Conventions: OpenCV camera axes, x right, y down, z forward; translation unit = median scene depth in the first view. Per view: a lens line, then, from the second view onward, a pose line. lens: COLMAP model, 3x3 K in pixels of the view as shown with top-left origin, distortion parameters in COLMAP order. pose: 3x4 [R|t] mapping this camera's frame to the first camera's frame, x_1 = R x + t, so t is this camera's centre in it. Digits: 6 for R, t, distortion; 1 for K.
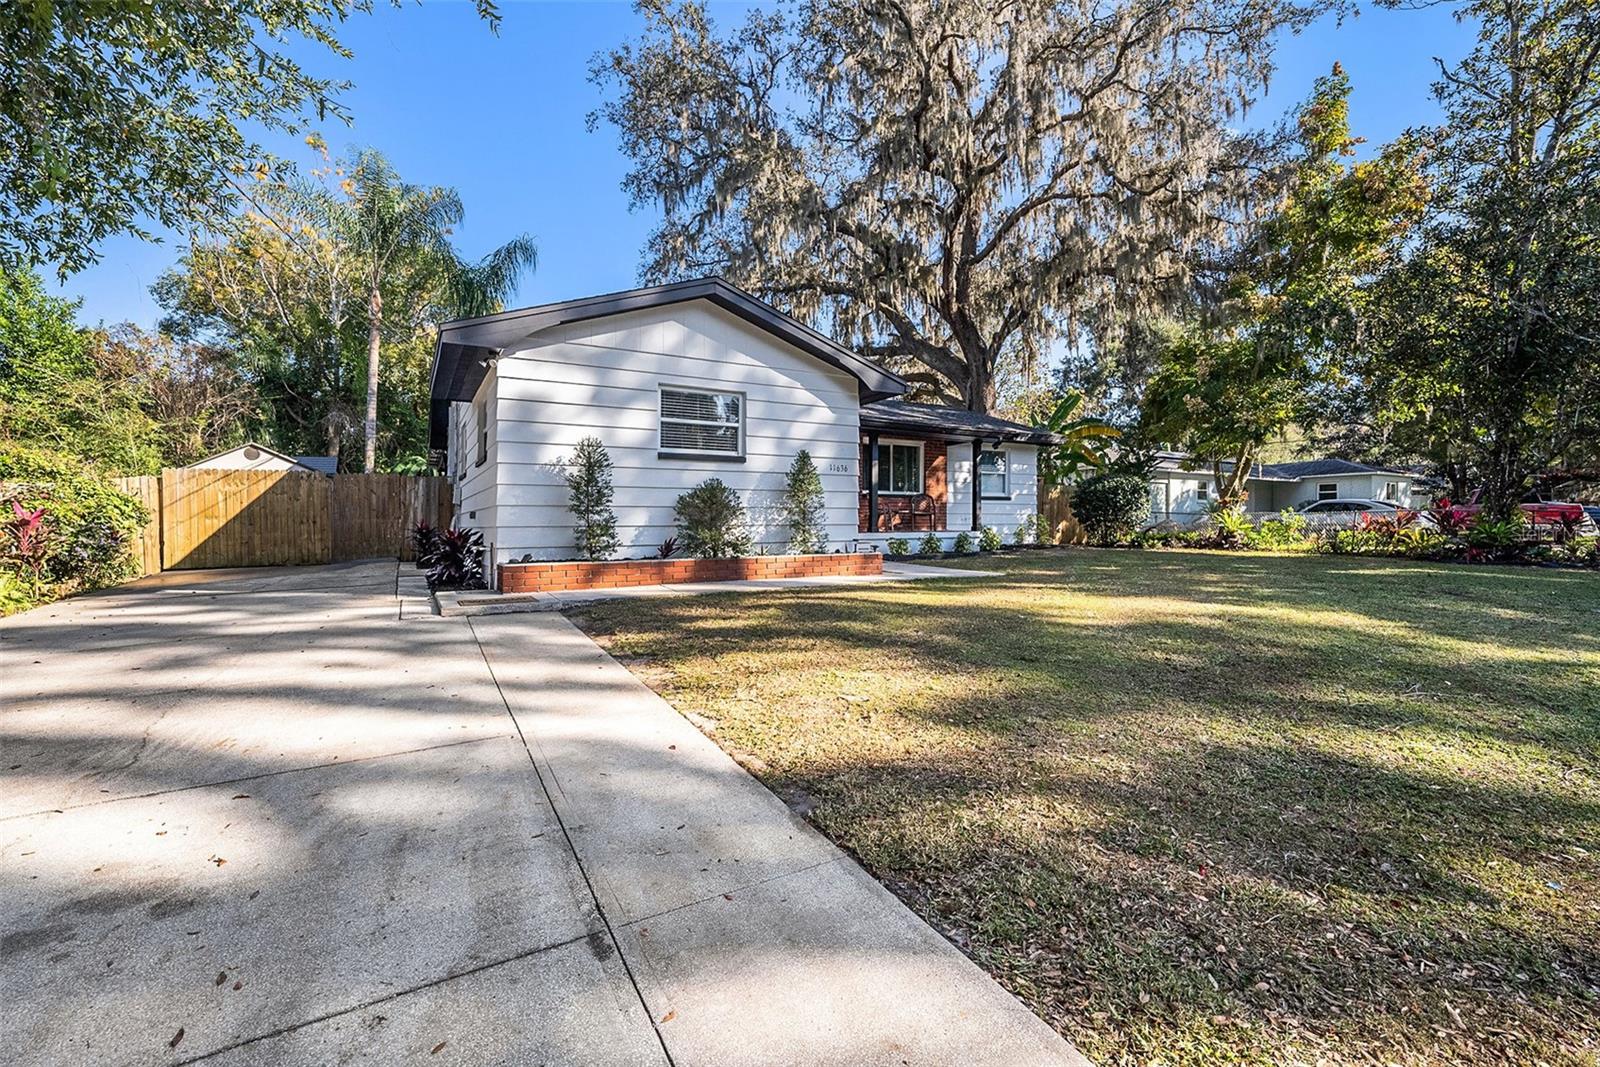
lens RADIAL K [[648.7, 0, 800.0], [0, 648.7, 533.5], [0, 0, 1]] dist [-0.000798, -0.000018]
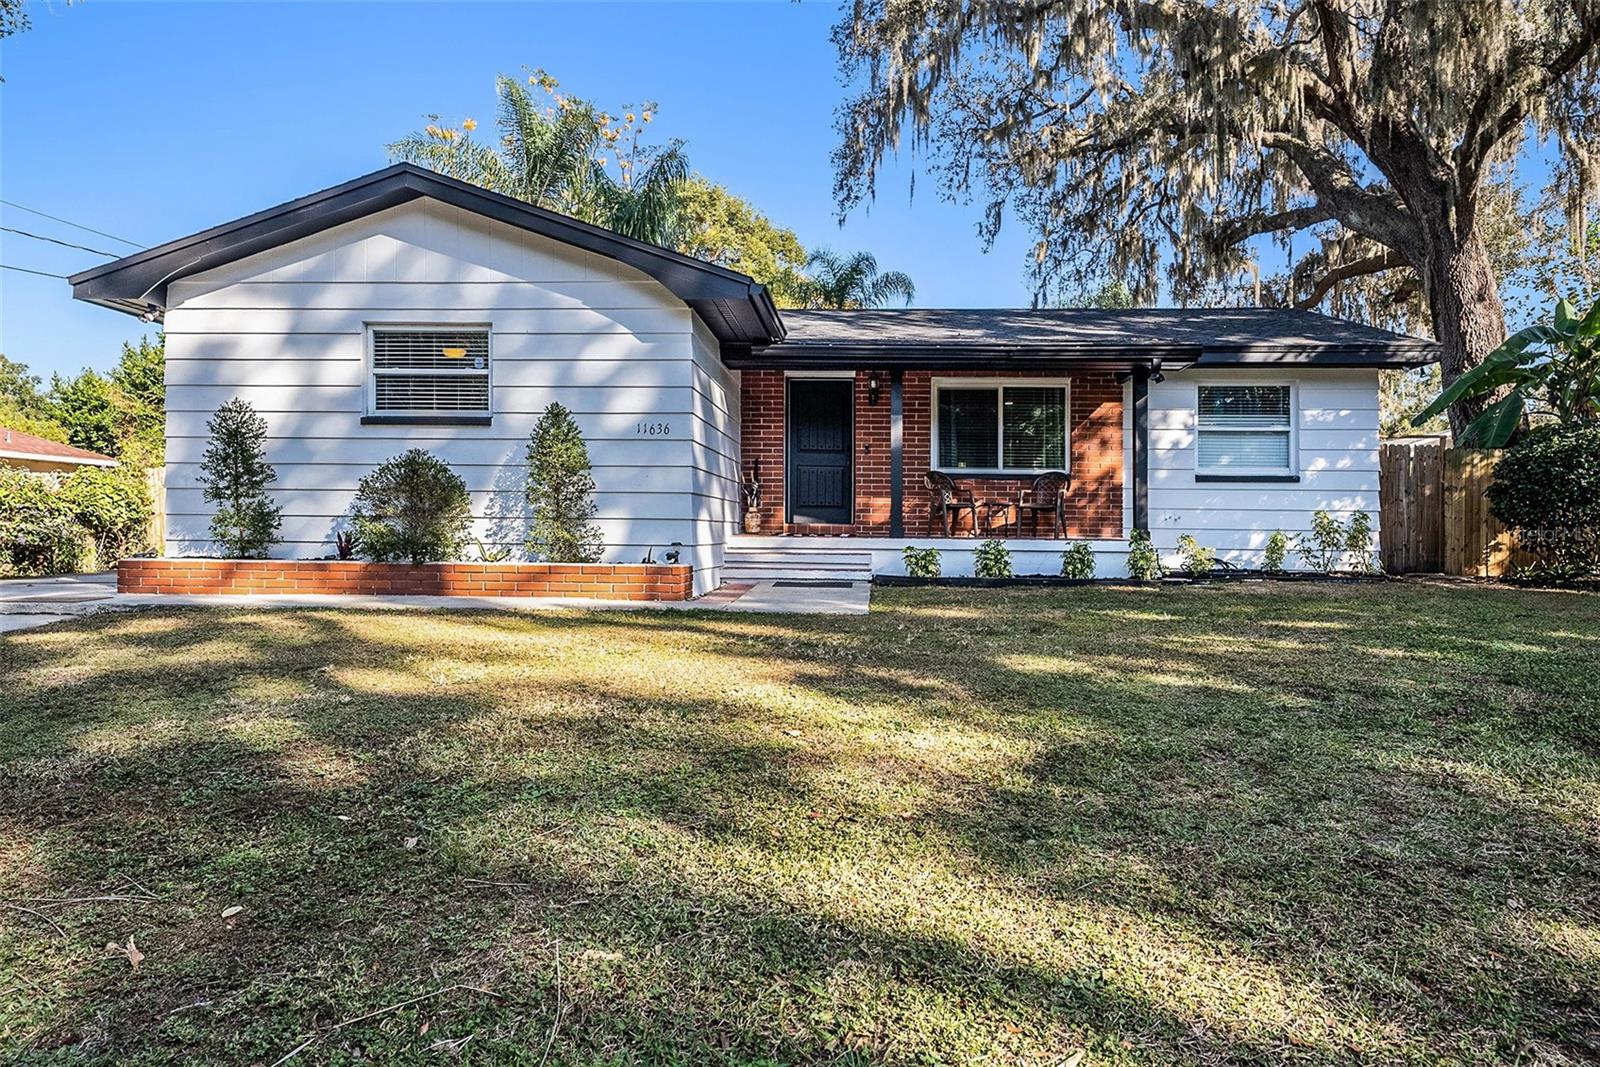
lens RADIAL K [[943.7, 0, 800.0], [0, 943.7, 533.5], [0, 0, 1]] dist [0.008574, 0.001209]
pose [[0.850267, 0.016415, -0.526096, 0.707972], [-0.021729, 0.999756, -0.003923, 0.001108], [0.525903, 0.014767, 0.850416, 0.324608]]
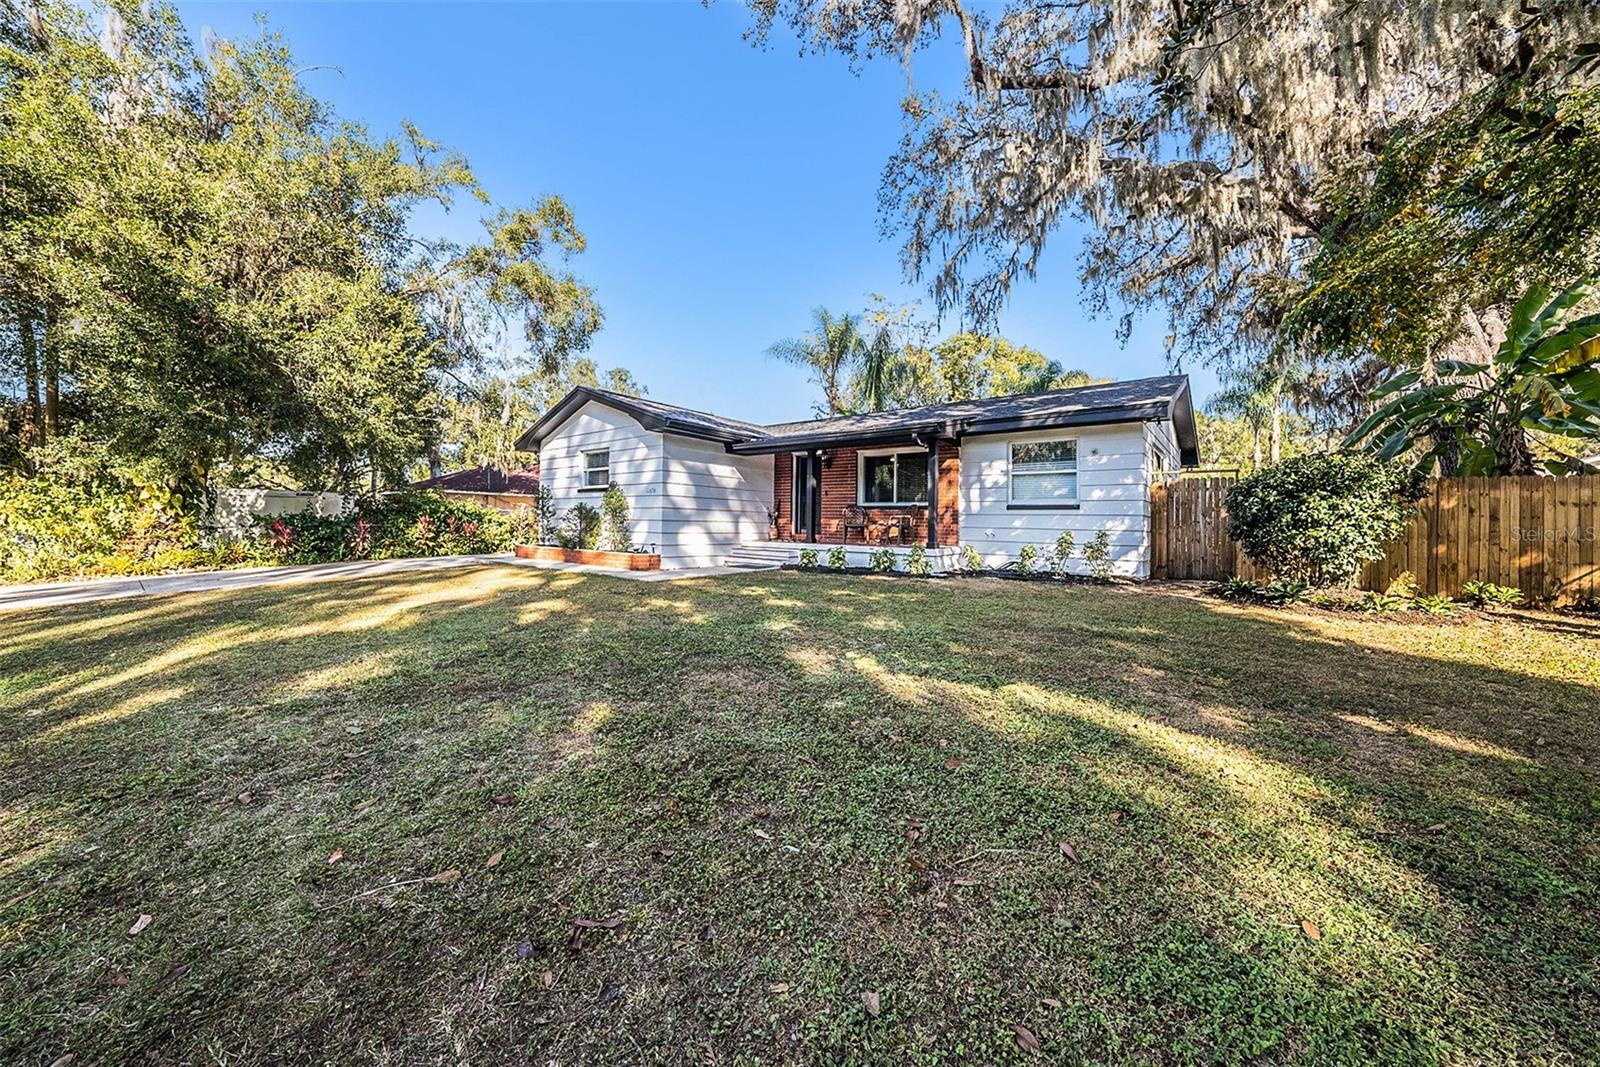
lens RADIAL K [[556.6, 0, 804.4], [0, 556.6, 525.1], [0, 0, 1]] dist [-0.030339, 0.006965]
pose [[0.421135, 0.002266, -0.906995, 1.319454], [-0.037139, 0.999201, -0.014748, -0.022382], [0.906237, 0.039895, 0.420883, 0.854461]]
